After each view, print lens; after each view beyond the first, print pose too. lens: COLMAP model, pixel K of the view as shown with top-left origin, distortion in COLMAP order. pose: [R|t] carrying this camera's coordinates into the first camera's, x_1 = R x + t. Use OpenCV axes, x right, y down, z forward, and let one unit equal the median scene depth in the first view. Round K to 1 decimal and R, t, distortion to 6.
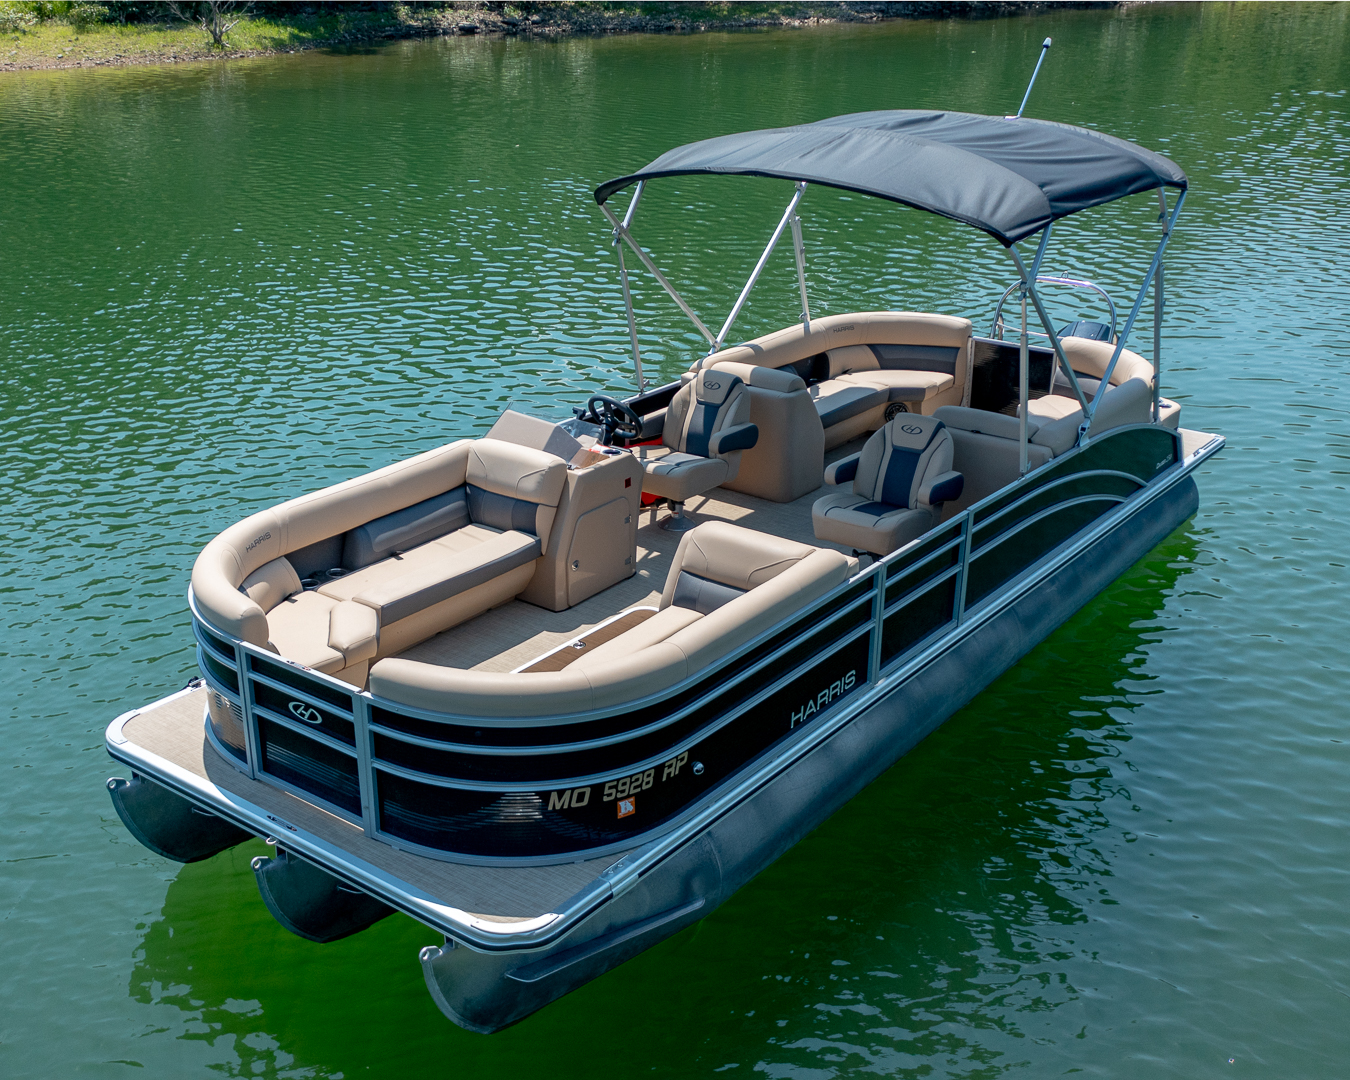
lens RADIAL K [[1499.0, 0, 660.0], [0, 1499.0, 569.9], [0, 0, 1]] dist [0.021652, 0.022113]
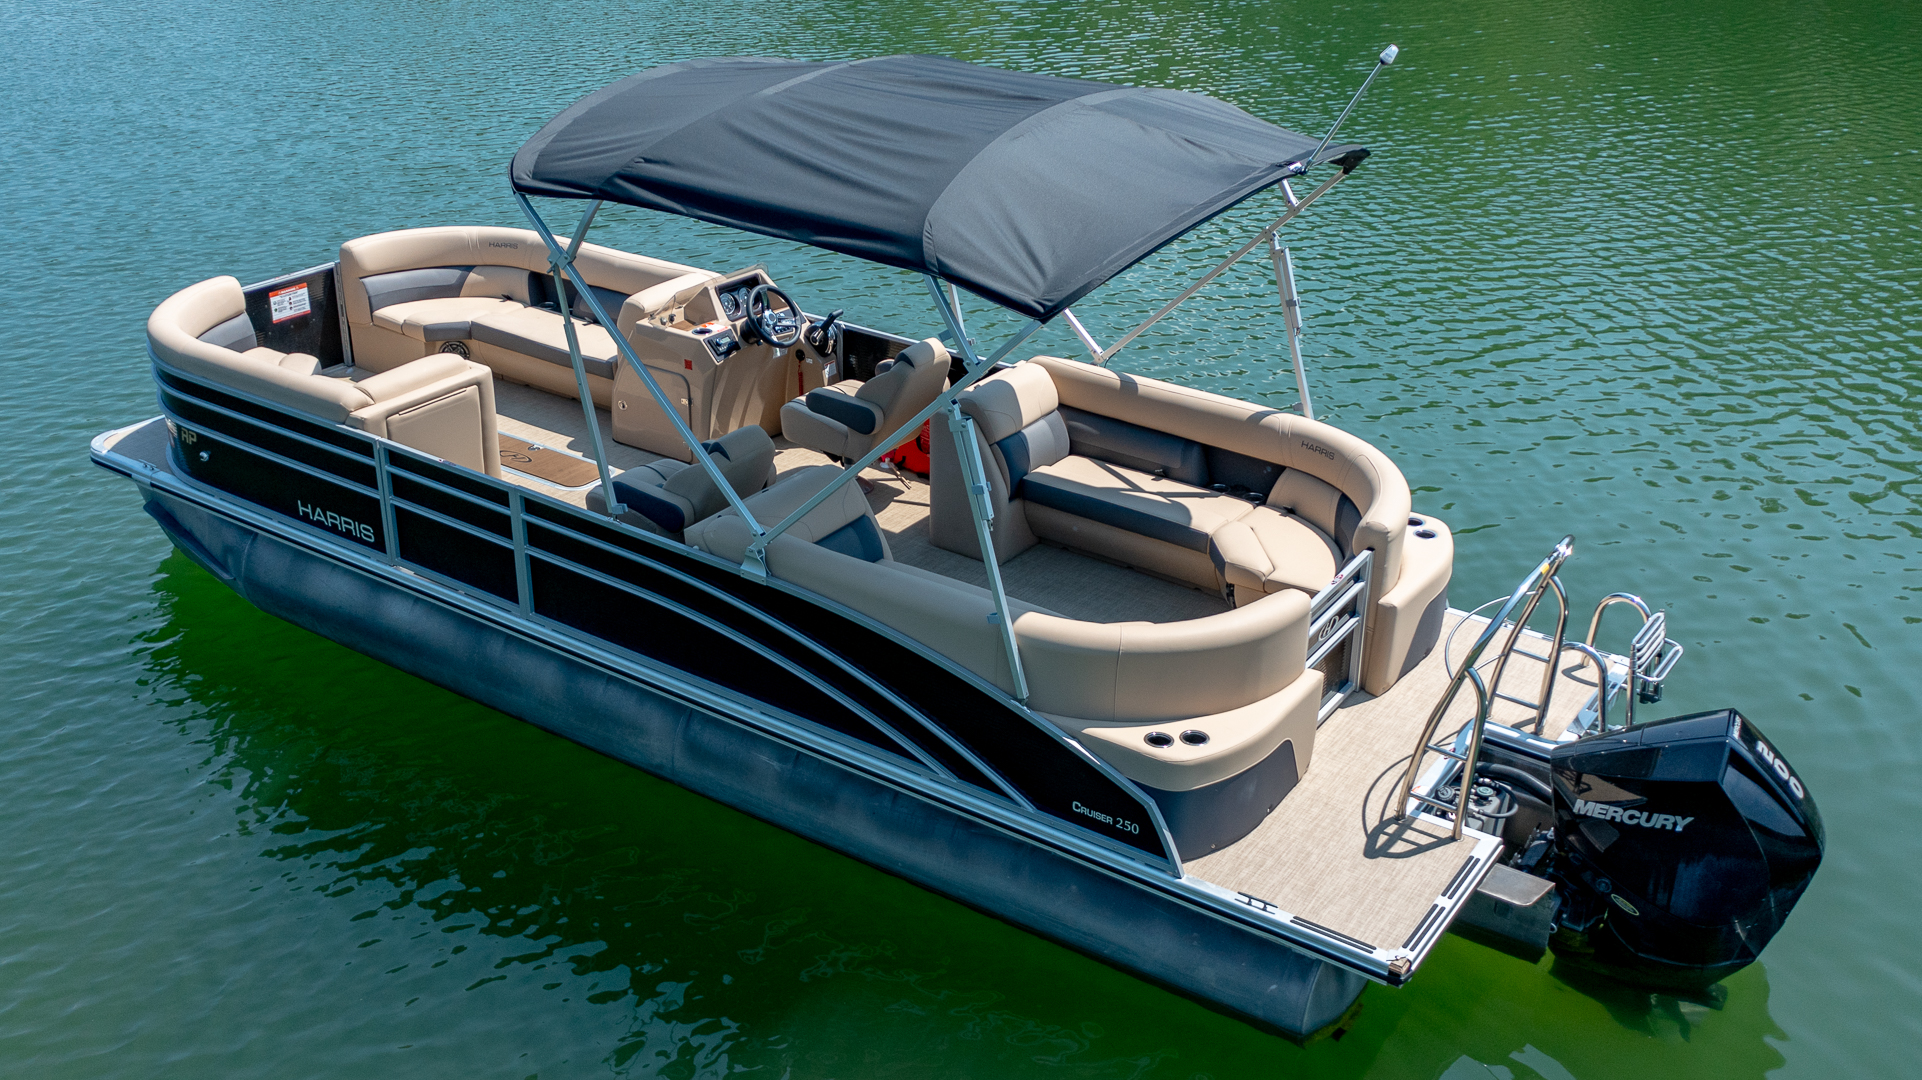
lens RADIAL K [[1827.1, 0, 961.0], [0, 1827.1, 540.0], [0, 0, 1]] dist [-0.014459, 0.004265]
pose [[0.060651, 0.425484, -0.902931, 1.148568], [-0.409760, 0.835473, 0.366172, -0.488132], [0.910175, 0.347777, 0.225018, 0.993043]]
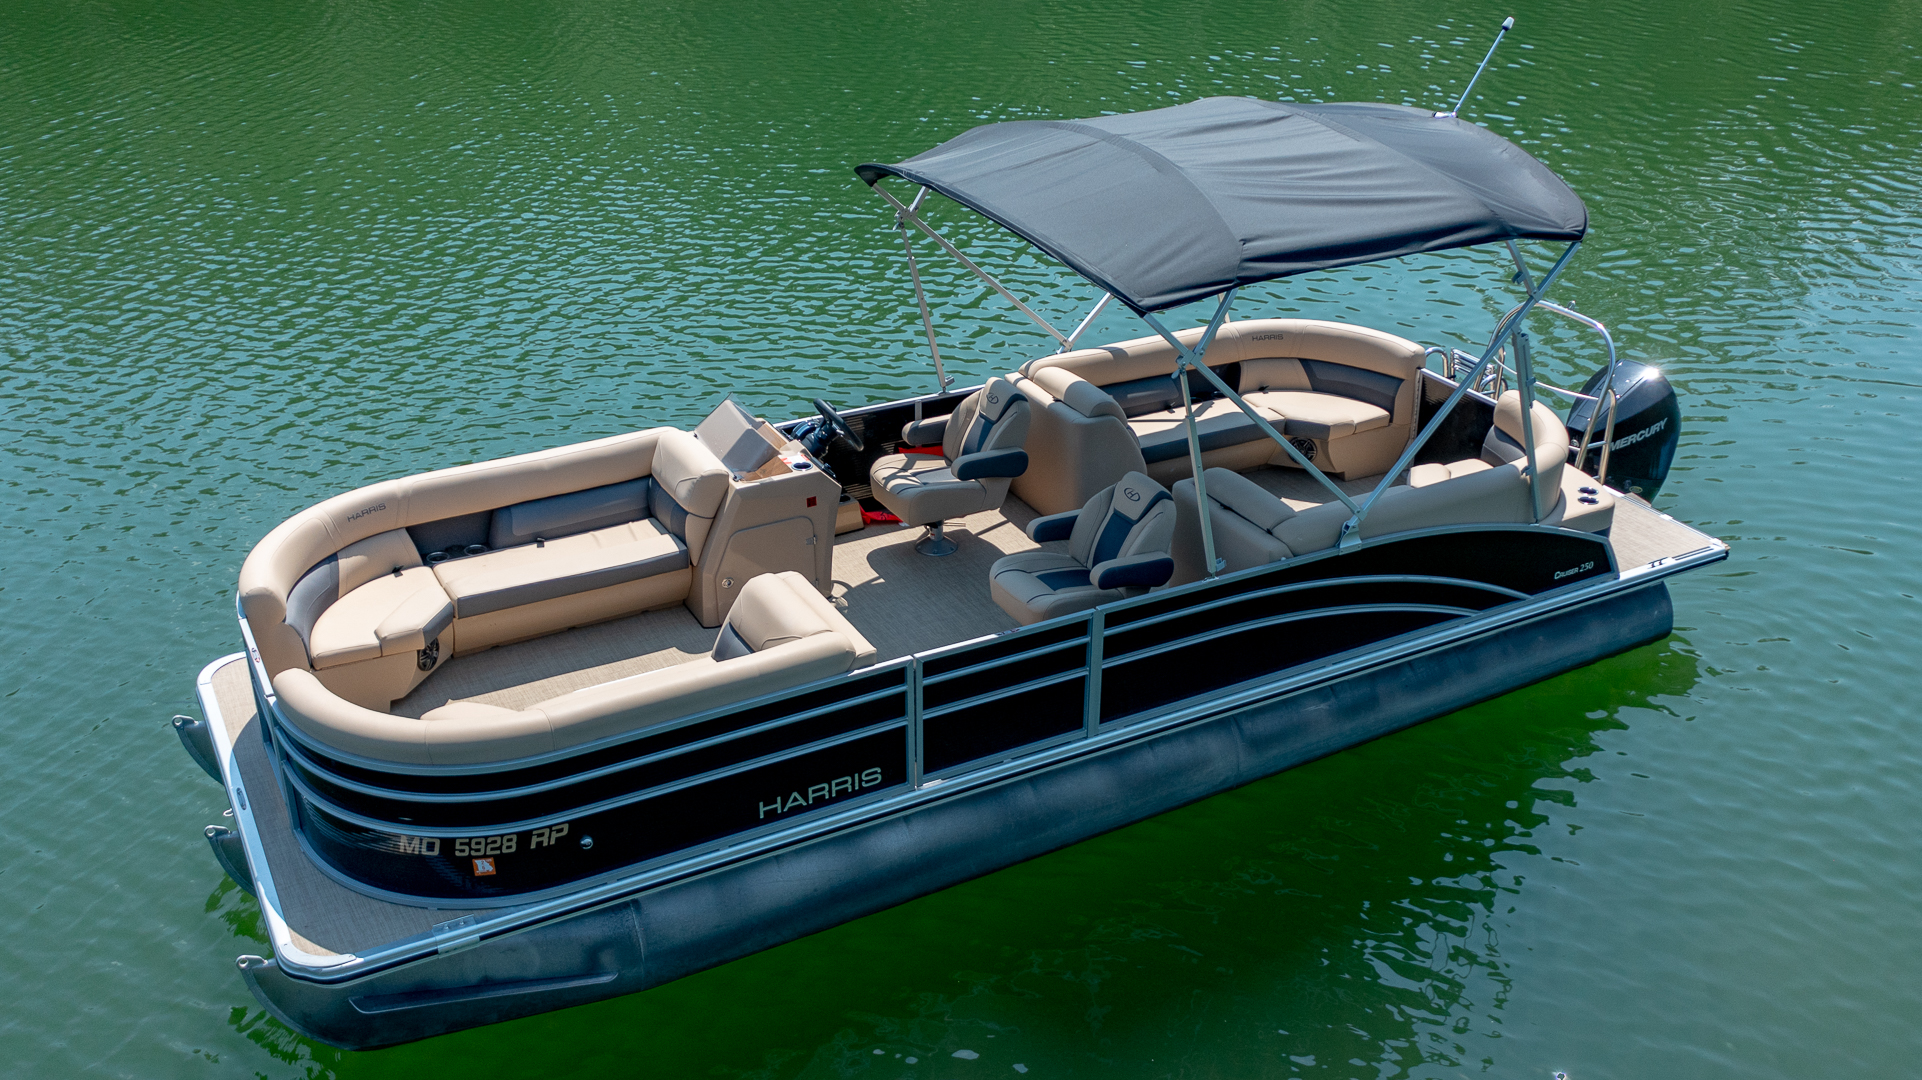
lens RADIAL K [[1751.5, 0, 992.0], [0, 1751.5, 530.8], [0, 0, 1]] dist [-0.014233, -0.001709]
pose [[0.917938, 0.175055, -0.356013, 0.490907], [-0.158493, 0.984475, 0.075422, -0.147202], [0.363689, -0.012807, 0.931432, 0.052034]]
